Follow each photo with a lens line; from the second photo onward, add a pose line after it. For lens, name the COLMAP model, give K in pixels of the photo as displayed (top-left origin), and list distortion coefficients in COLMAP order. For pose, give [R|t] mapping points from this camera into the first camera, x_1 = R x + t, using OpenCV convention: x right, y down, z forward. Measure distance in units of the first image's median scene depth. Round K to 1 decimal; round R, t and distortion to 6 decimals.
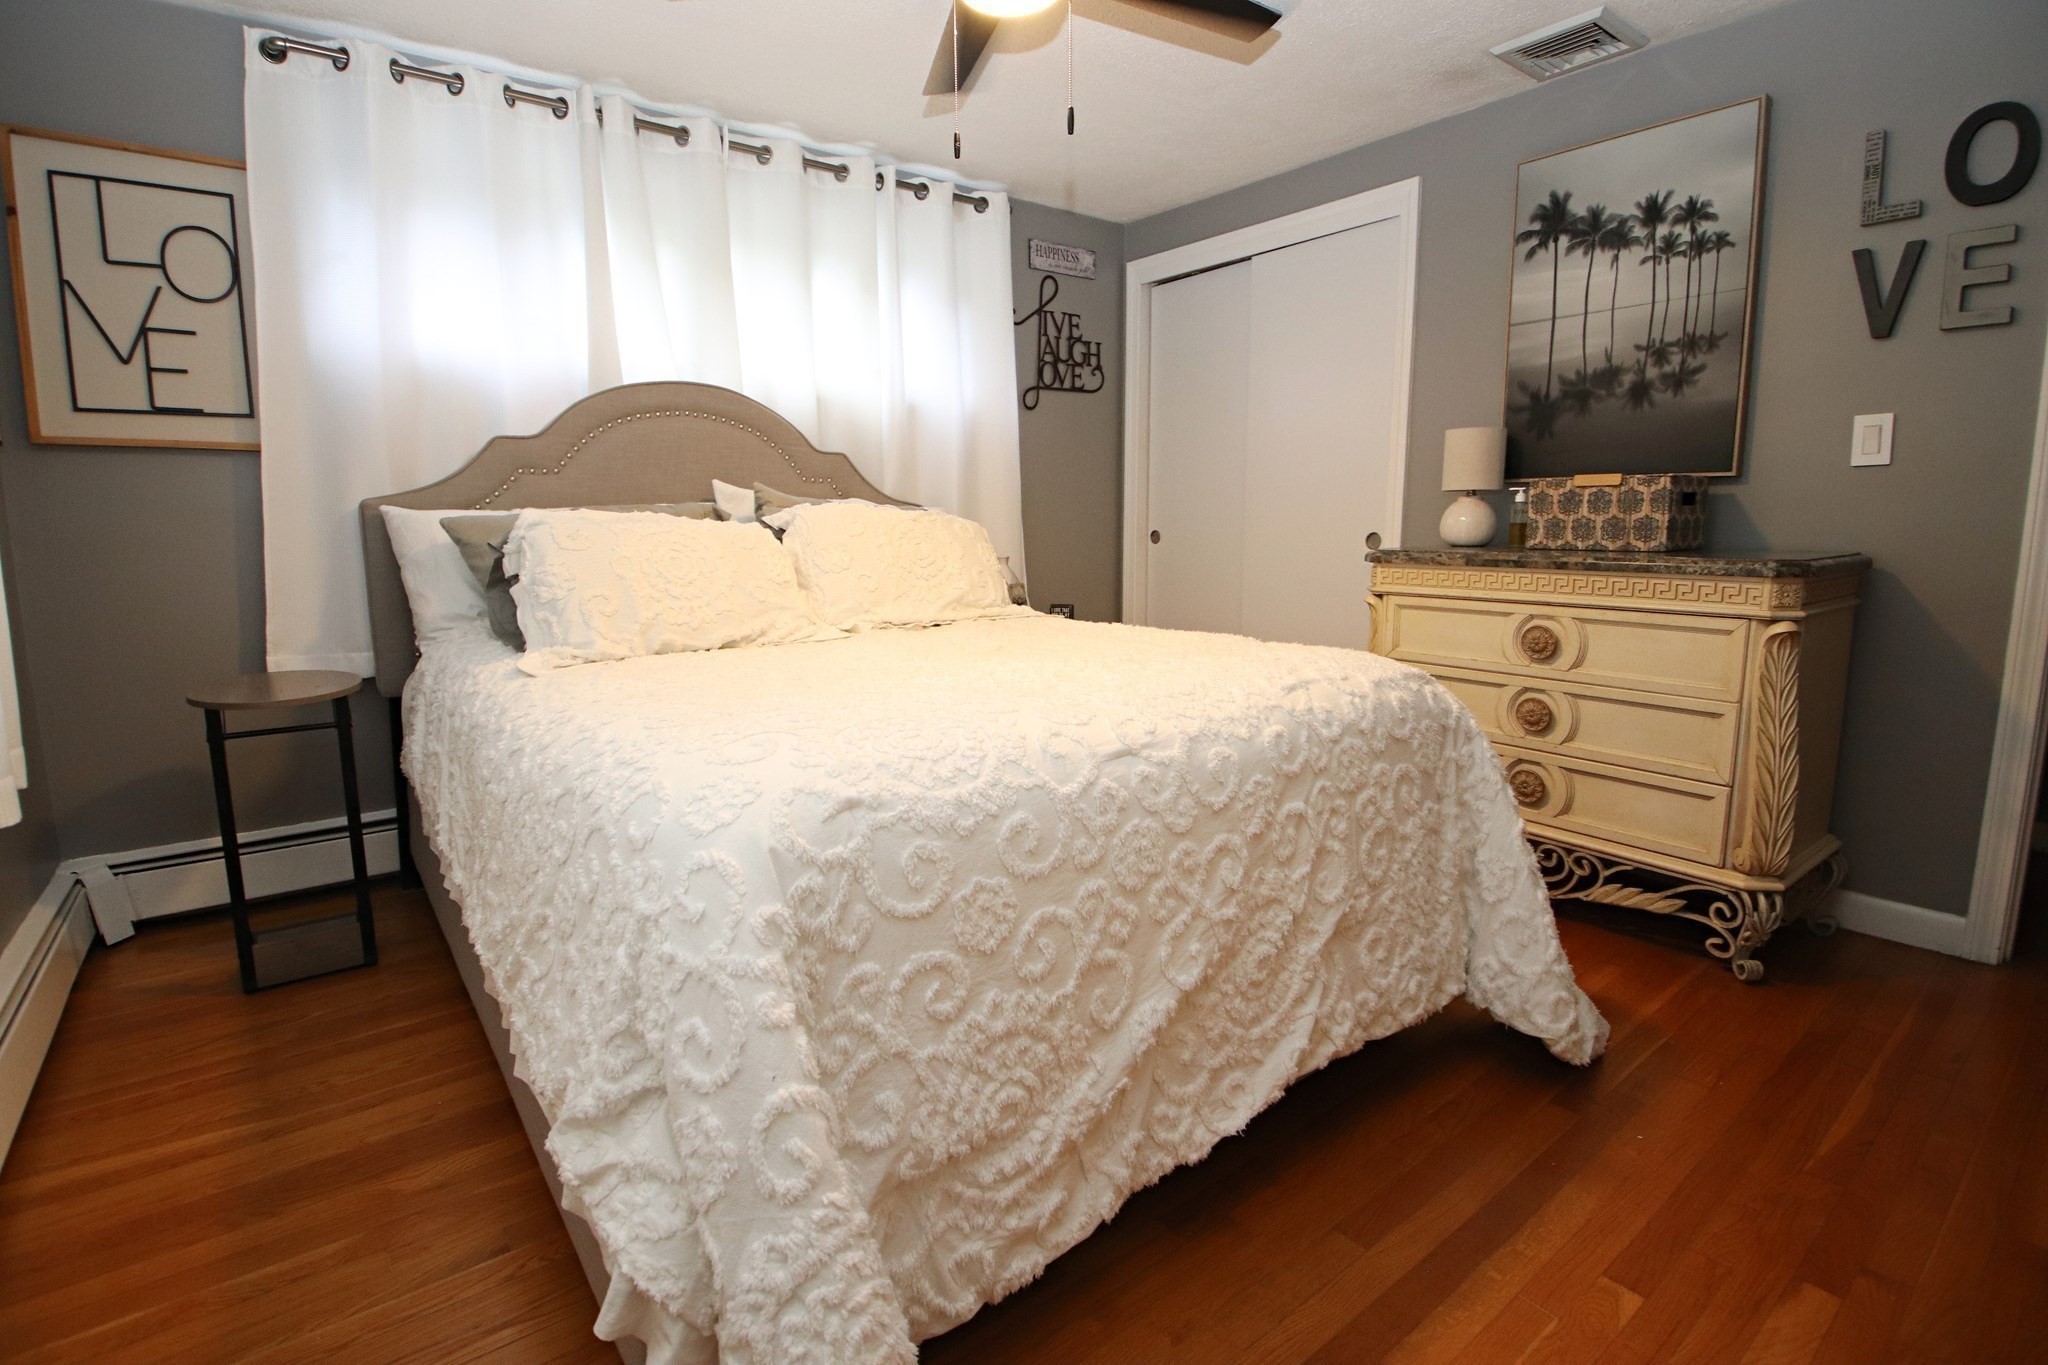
lens RADIAL K [[974.0, 0, 1013.9], [0, 974.0, 666.4], [0, 0, 1]] dist [-0.006249, -0.013802]
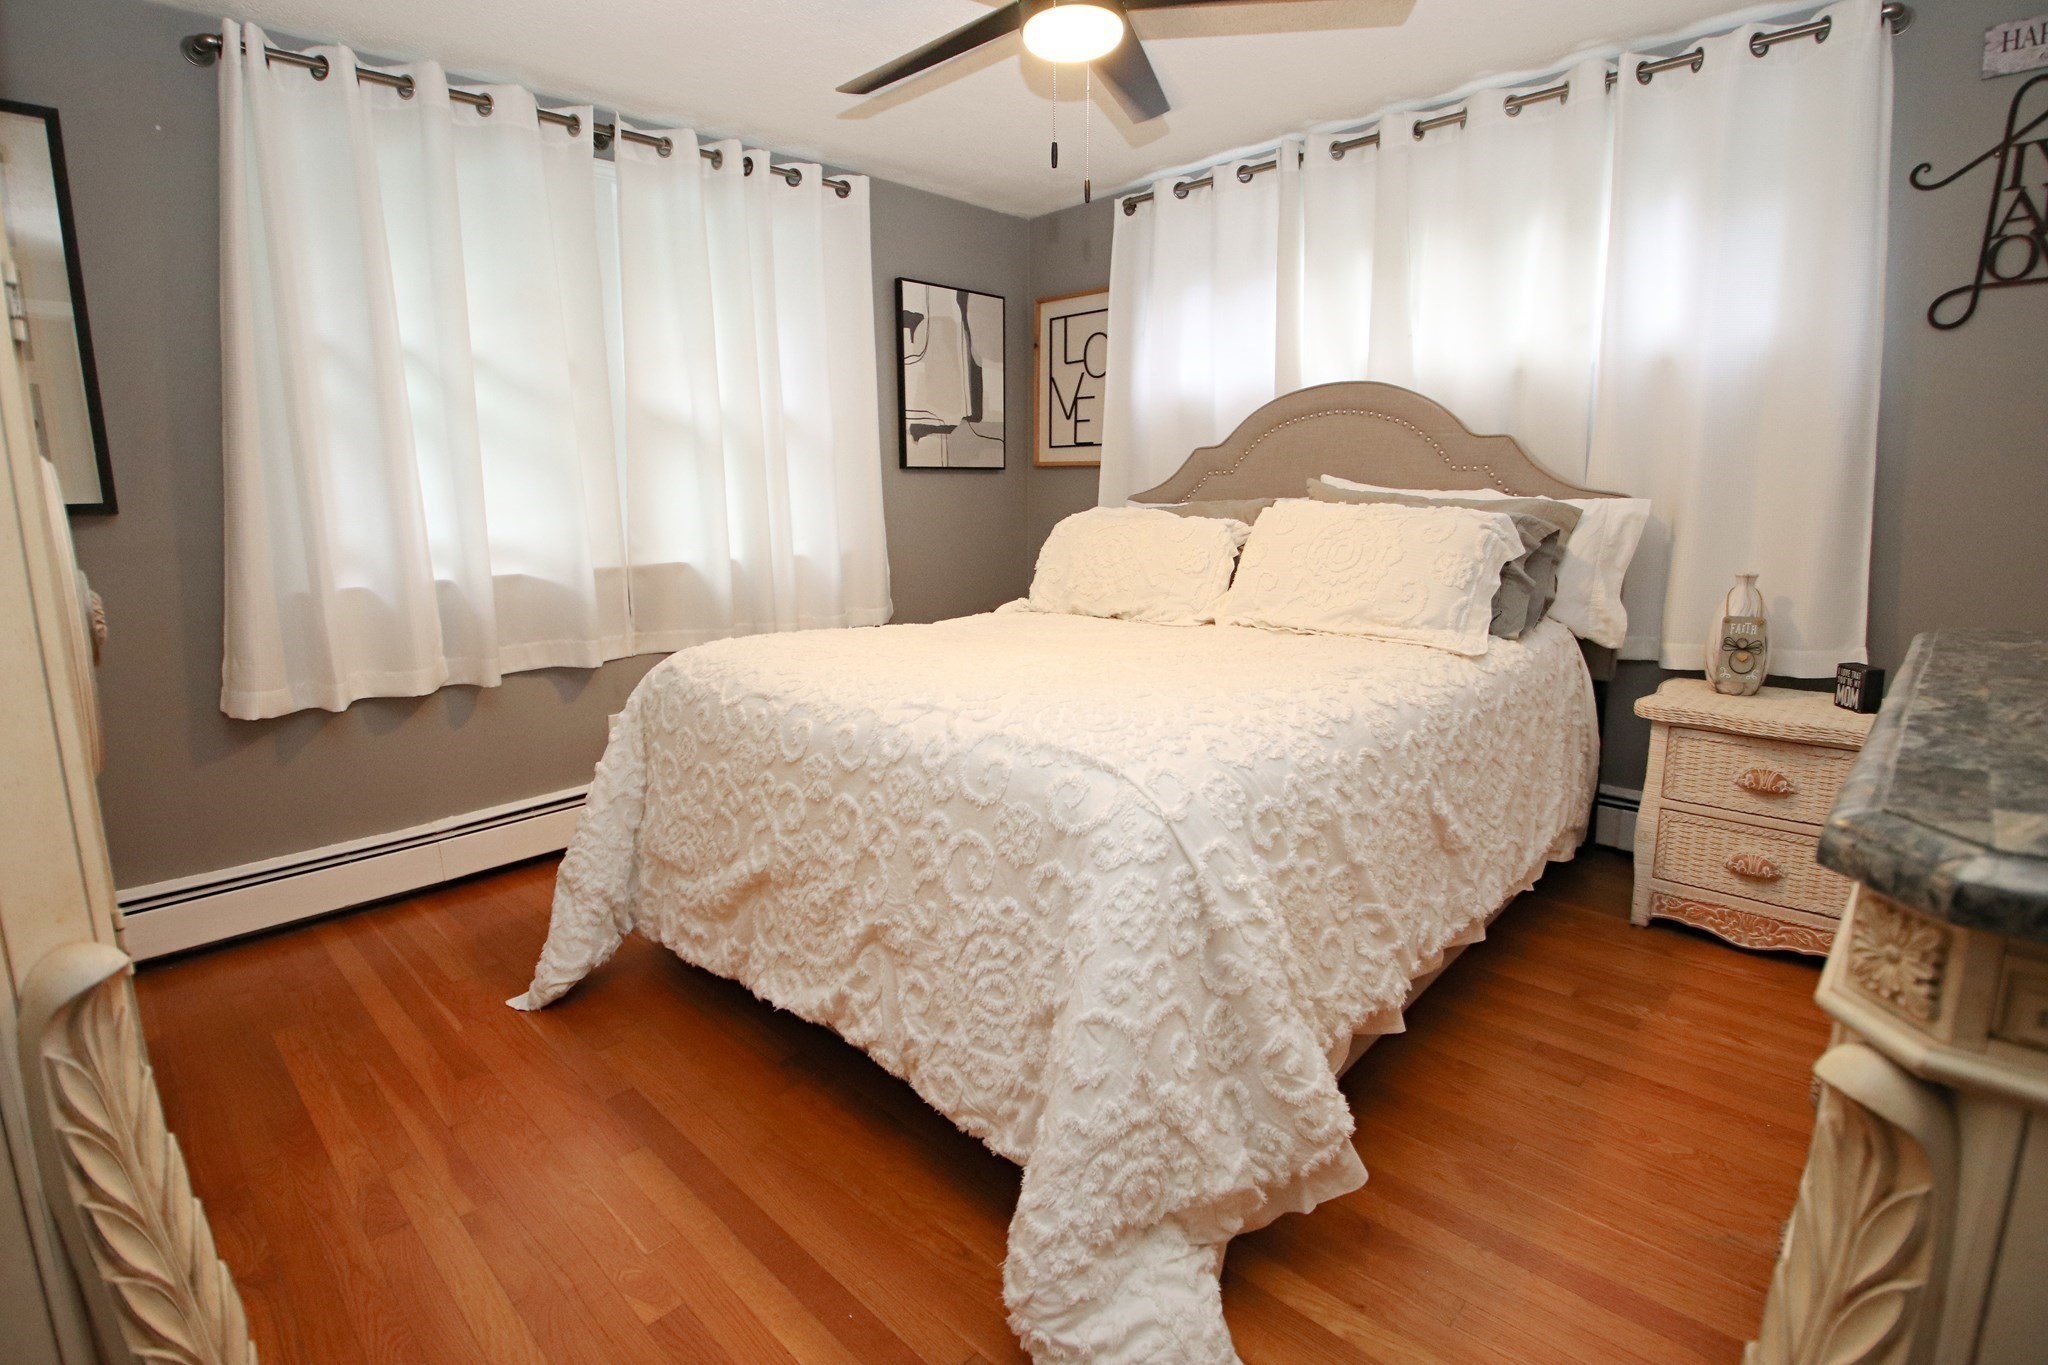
lens RADIAL K [[974.0, 0, 1016.8], [0, 974.0, 675.3], [0, 0, 1]] dist [-0.006249, -0.013802]
pose [[0.128401, 0.186091, -0.974107, 0.933694], [-0.136493, 0.976206, 0.168500, -0.141826], [0.982284, 0.111324, 0.150746, 0.681833]]
